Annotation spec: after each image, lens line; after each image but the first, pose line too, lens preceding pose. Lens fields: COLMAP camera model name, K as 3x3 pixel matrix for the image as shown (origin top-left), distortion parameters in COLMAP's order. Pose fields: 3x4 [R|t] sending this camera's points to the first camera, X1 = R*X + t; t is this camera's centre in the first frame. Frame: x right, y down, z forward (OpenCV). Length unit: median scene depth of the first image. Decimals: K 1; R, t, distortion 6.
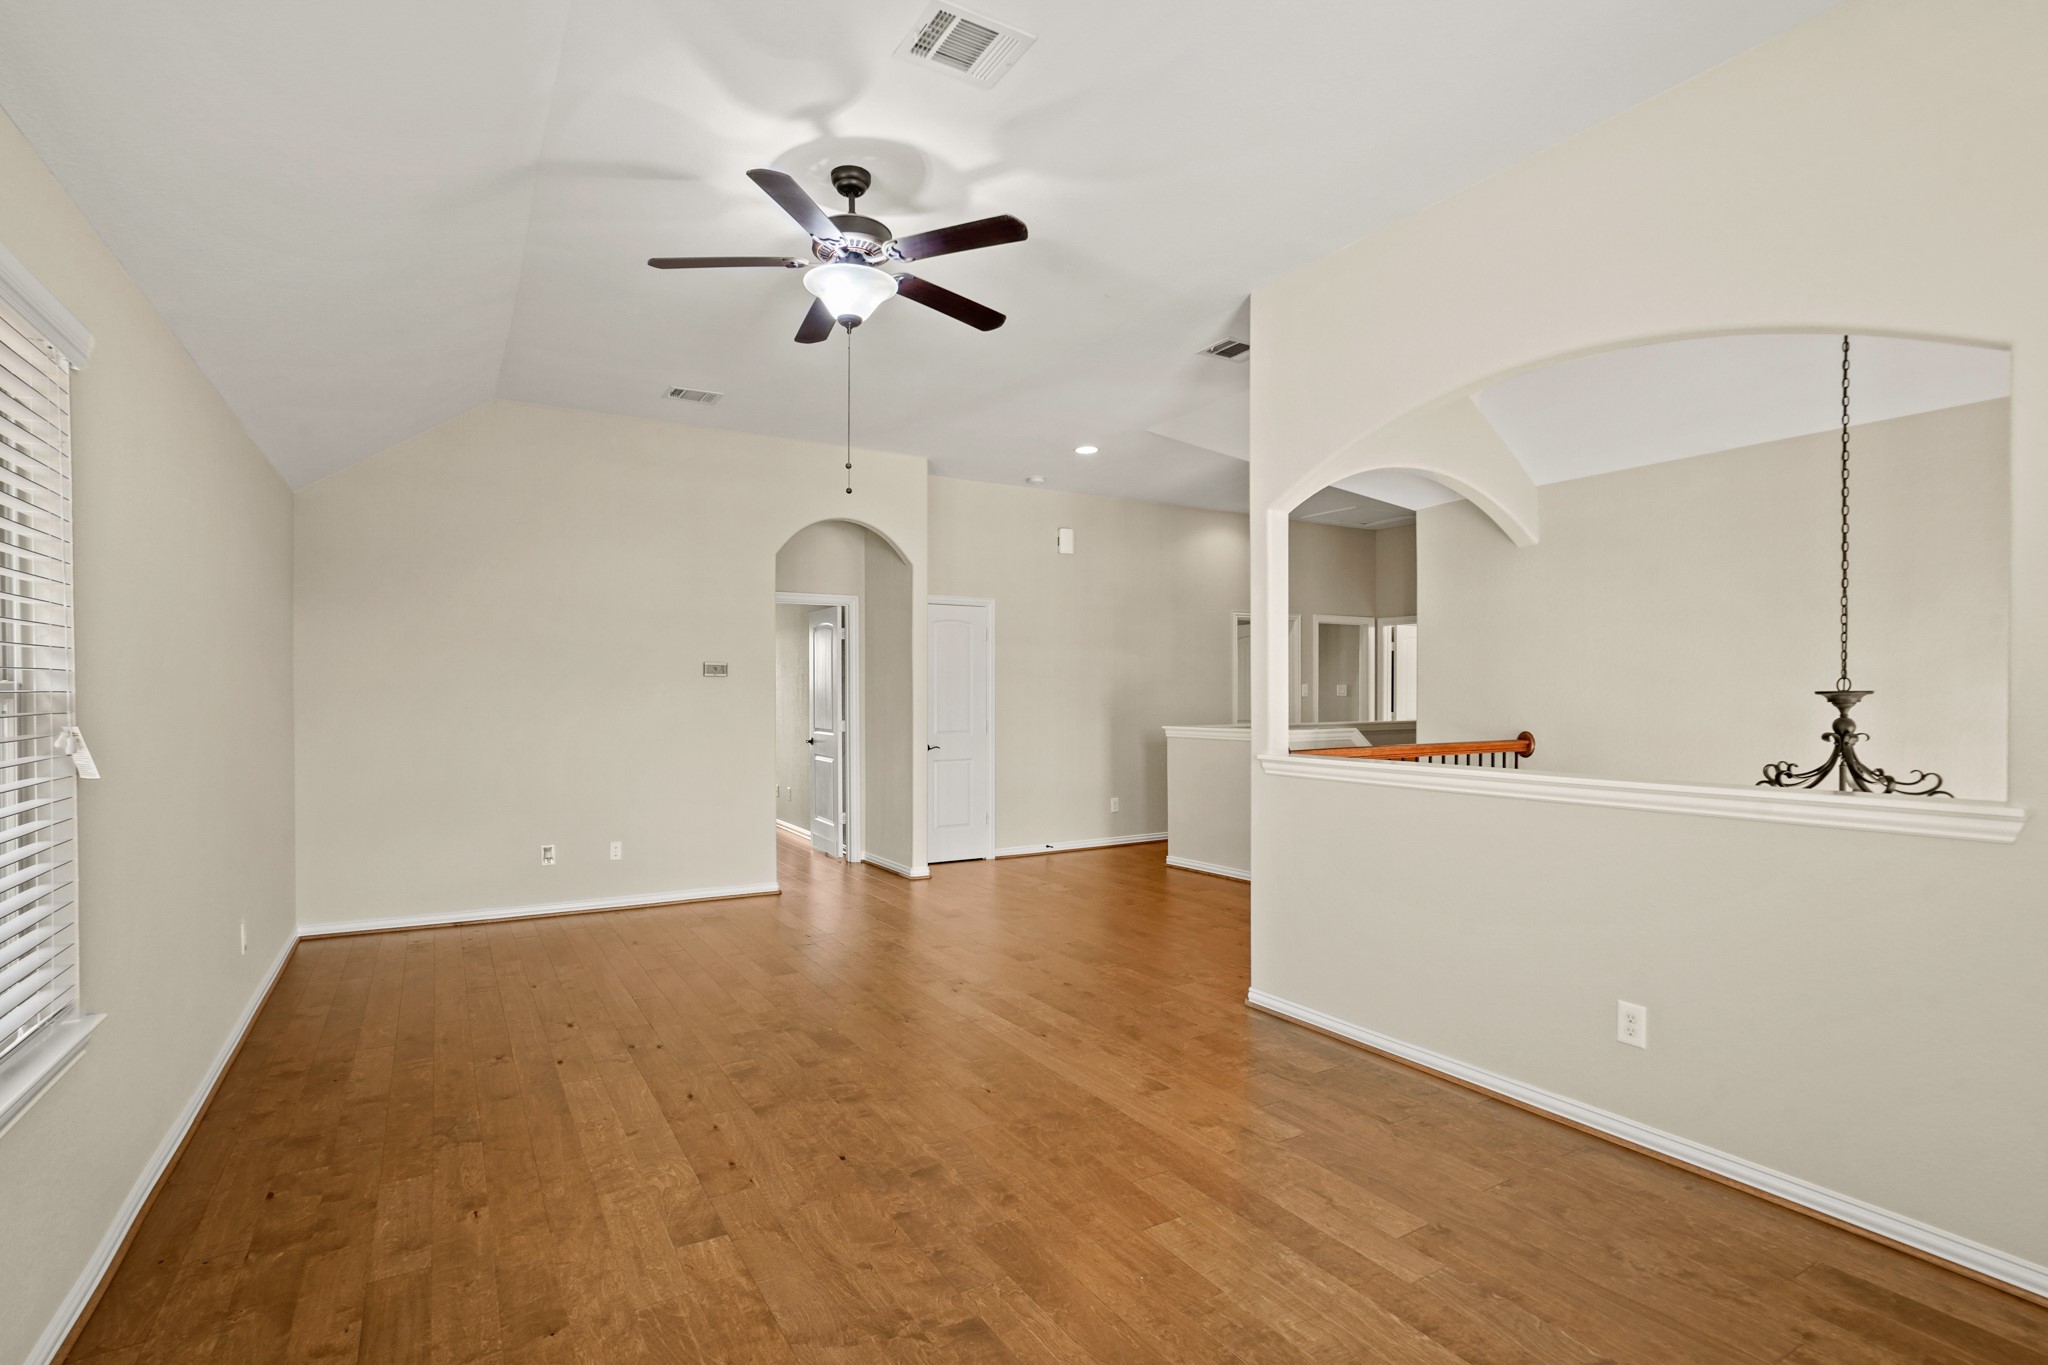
lens RADIAL K [[973.7, 0, 1027.2], [0, 973.7, 694.0], [0, 0, 1]] dist [-0.010600, 0.002325]
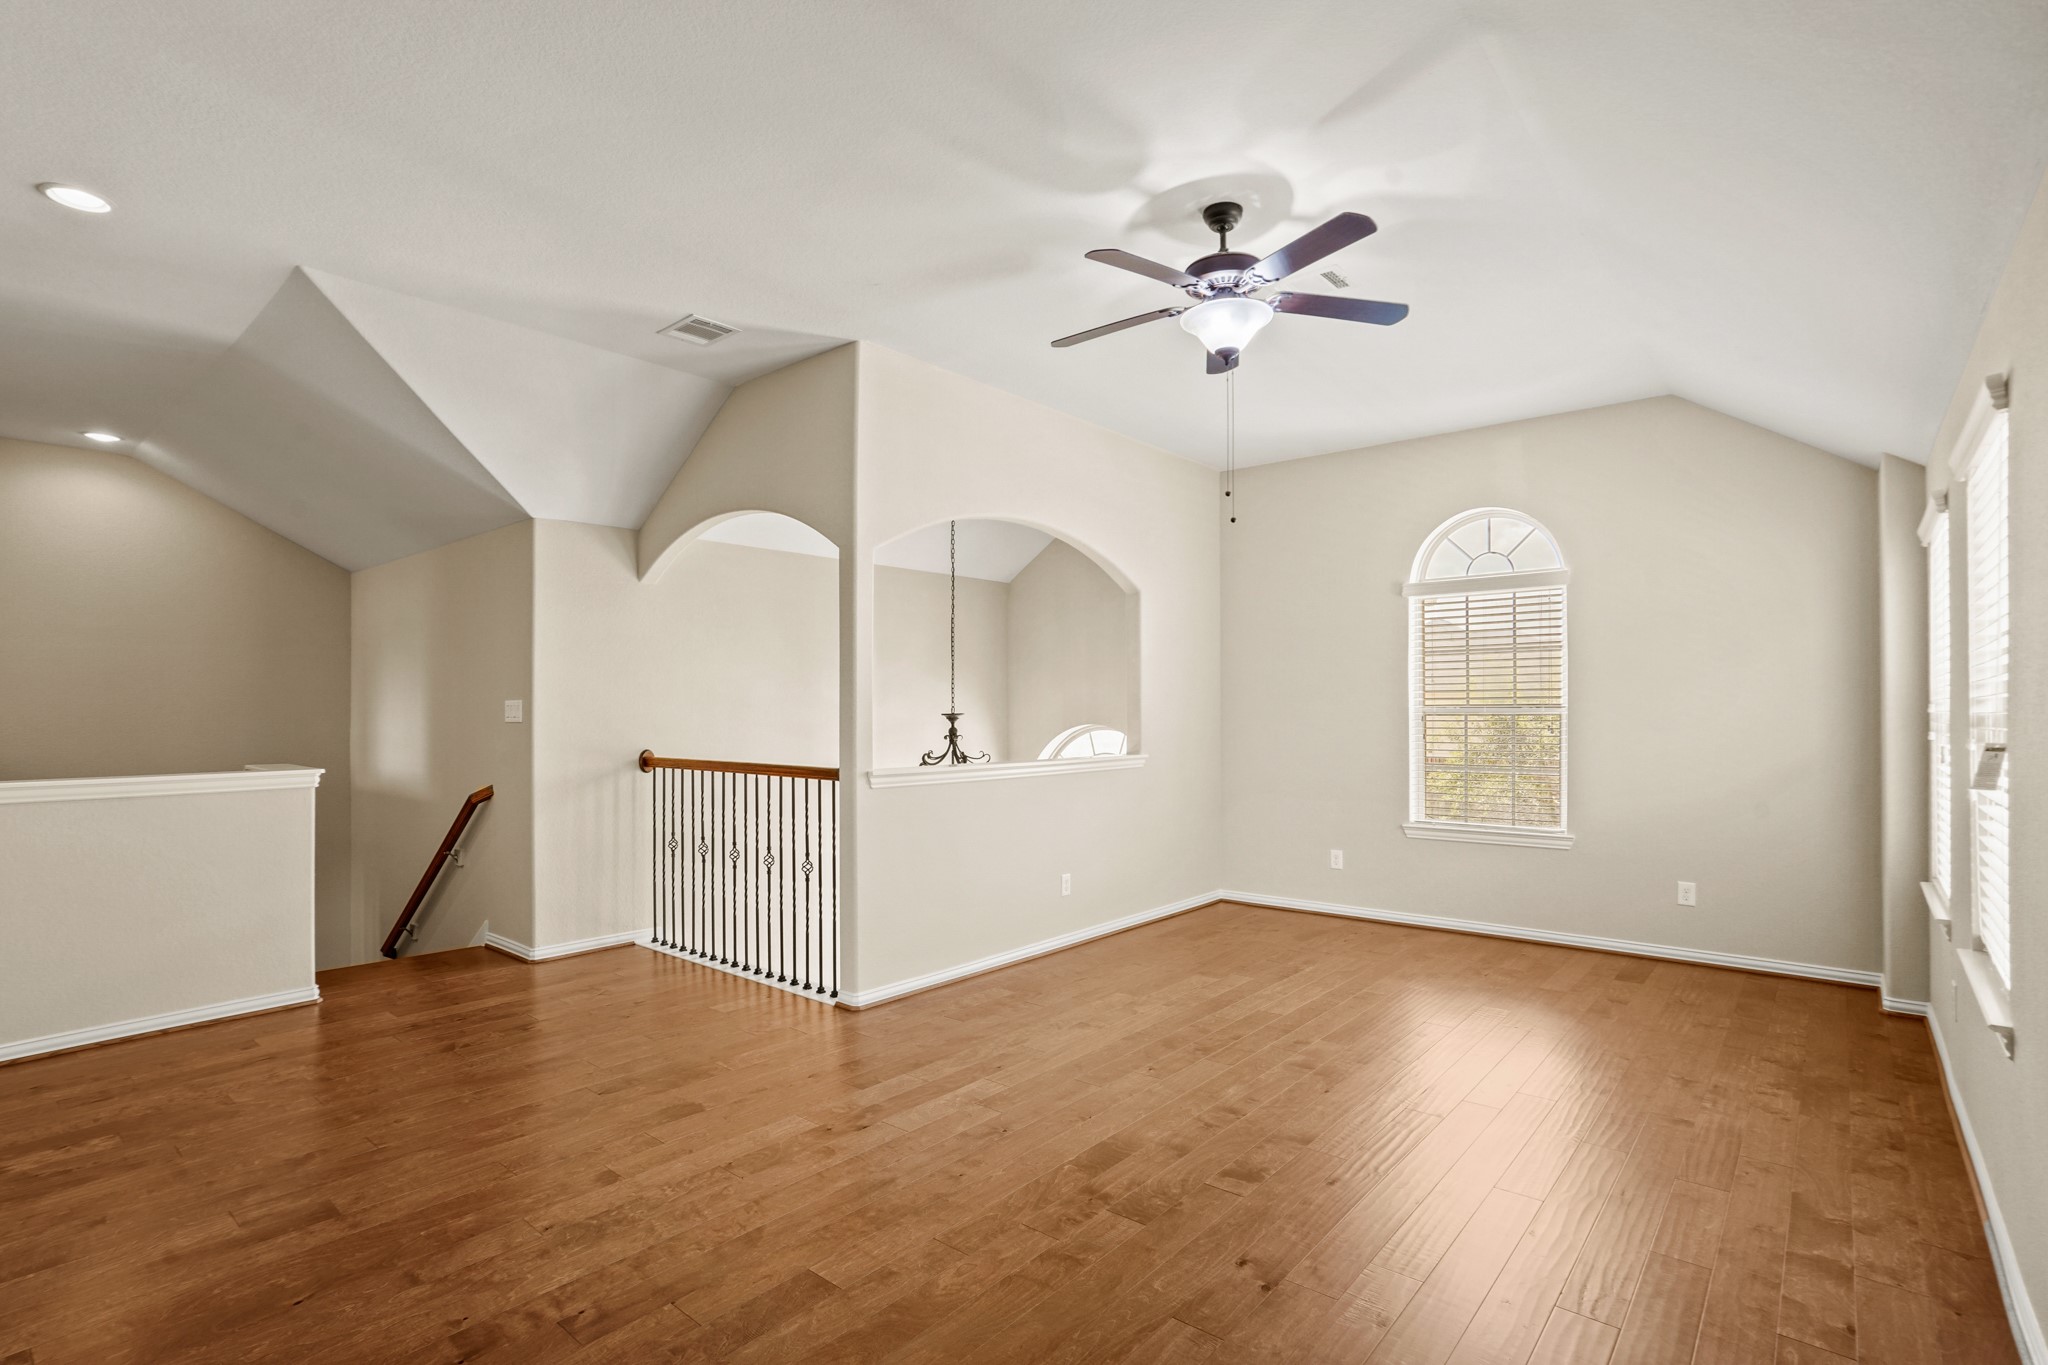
lens RADIAL K [[973.7, 0, 1026.6], [0, 973.7, 697.6], [0, 0, 1]] dist [-0.010600, 0.002325]
pose [[-0.326254, 0.027590, 0.944880, -1.054864], [0.000653, 0.999580, -0.028962, 0.022496], [-0.945282, -0.008832, -0.326135, 1.514155]]
